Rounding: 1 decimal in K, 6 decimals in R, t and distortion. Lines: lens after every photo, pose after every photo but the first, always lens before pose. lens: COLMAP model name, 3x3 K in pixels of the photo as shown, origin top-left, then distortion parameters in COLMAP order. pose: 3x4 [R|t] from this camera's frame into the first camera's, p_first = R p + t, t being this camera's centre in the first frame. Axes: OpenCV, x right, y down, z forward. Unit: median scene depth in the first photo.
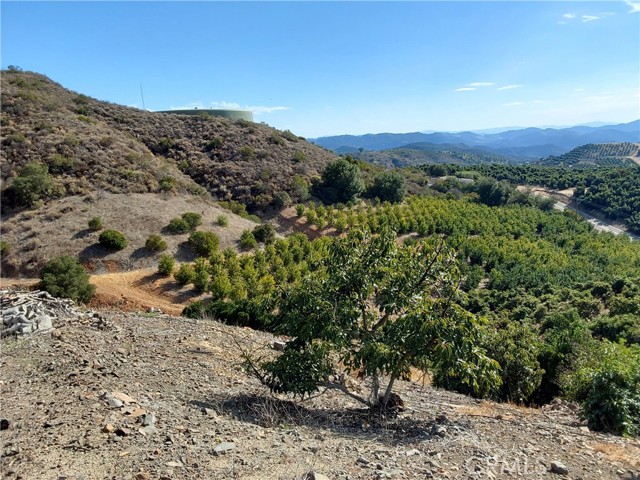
lens RADIAL K [[508.0, 0, 320.9], [0, 508.0, 244.3], [0, 0, 1]] dist [0.114047, -0.174184]
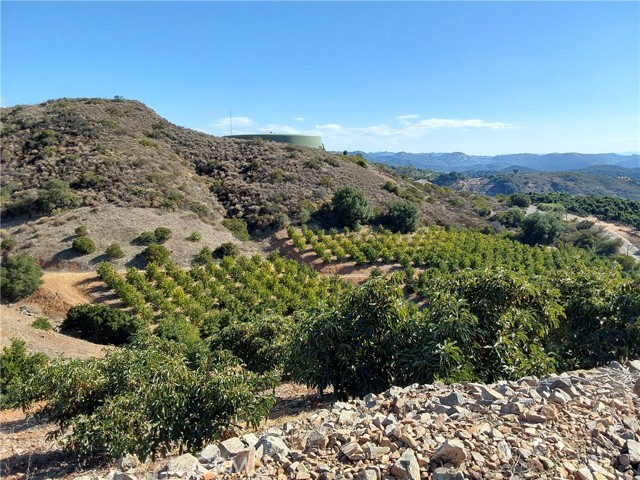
lens RADIAL K [[508.0, 0, 328.1], [0, 508.0, 238.5], [0, 0, 1]] dist [0.114047, -0.174184]
pose [[0.946315, 0.082442, -0.312555, 0.335253], [-0.095048, 0.995152, -0.025286, -0.031889], [0.308955, 0.053636, 0.949563, 0.016376]]
